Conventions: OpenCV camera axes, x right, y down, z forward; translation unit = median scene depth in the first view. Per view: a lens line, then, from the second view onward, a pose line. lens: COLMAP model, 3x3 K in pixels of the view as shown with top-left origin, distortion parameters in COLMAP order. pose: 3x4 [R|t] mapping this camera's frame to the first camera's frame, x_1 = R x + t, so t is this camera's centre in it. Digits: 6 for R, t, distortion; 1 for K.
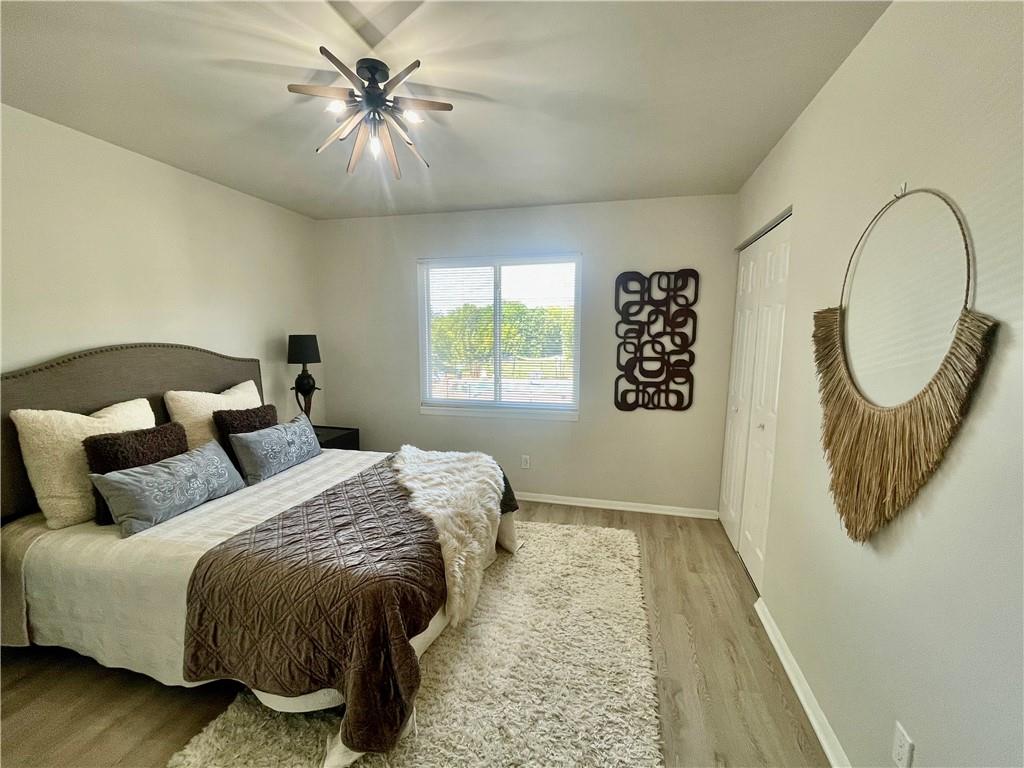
lens RADIAL K [[437.7, 0, 512.4], [0, 437.7, 388.0], [0, 0, 1]] dist [0.001179, -0.000005]
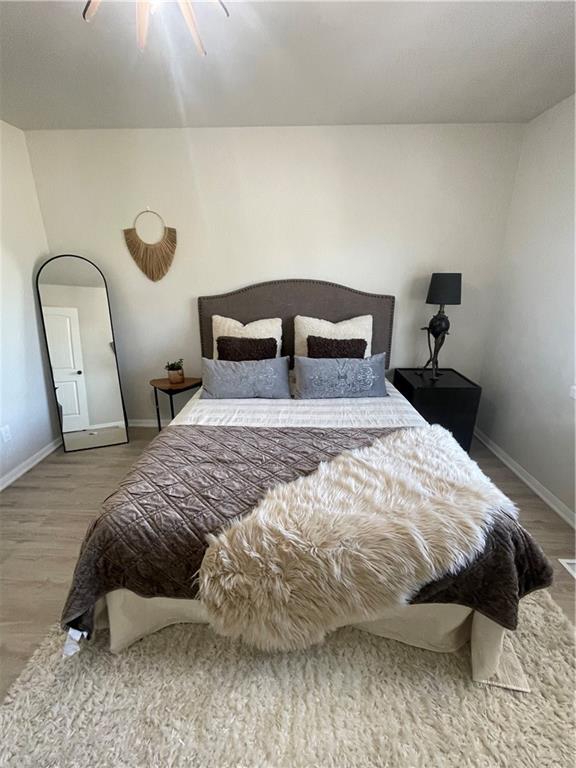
lens RADIAL K [[328.3, 0, 286.4], [0, 328.3, 385.3], [0, 0, 1]] dist [0.001179, -0.000005]
pose [[0.215340, 0.320738, -0.922364, 0.239054], [-0.114743, 0.946291, 0.302270, -0.090134], [0.969775, 0.040744, 0.240577, 0.673689]]
